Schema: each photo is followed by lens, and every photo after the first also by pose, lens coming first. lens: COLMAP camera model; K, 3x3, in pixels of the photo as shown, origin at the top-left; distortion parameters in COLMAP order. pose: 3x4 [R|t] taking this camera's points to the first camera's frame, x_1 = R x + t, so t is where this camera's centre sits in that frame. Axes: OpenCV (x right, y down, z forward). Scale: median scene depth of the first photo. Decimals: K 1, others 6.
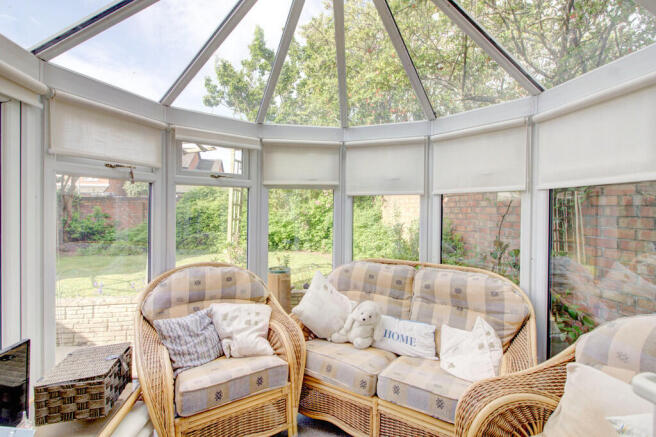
lens RADIAL K [[311.3, 0, 328.0], [0, 311.3, 218.5], [0, 0, 1]] dist [-0.000901, -0.000205]
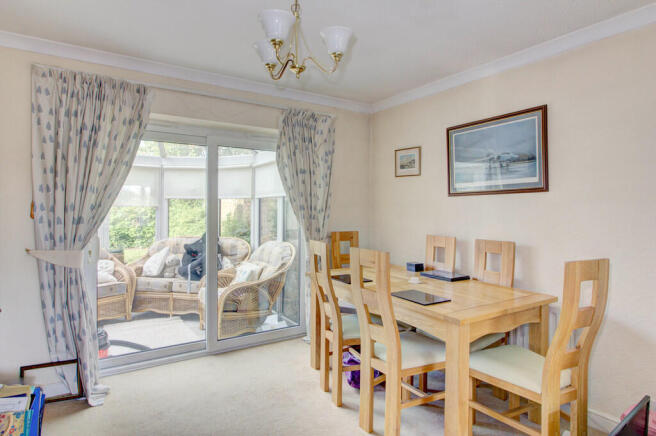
lens RADIAL K [[394.2, 0, 328.0], [0, 394.2, 218.0], [0, 0, 1]] dist [0.037113, 0.000369]
pose [[0.929897, -0.003757, 0.367800, 0.093111], [0.005771, 0.999974, -0.004377, 0.042746], [-0.367774, 0.006192, 0.929895, -1.267996]]
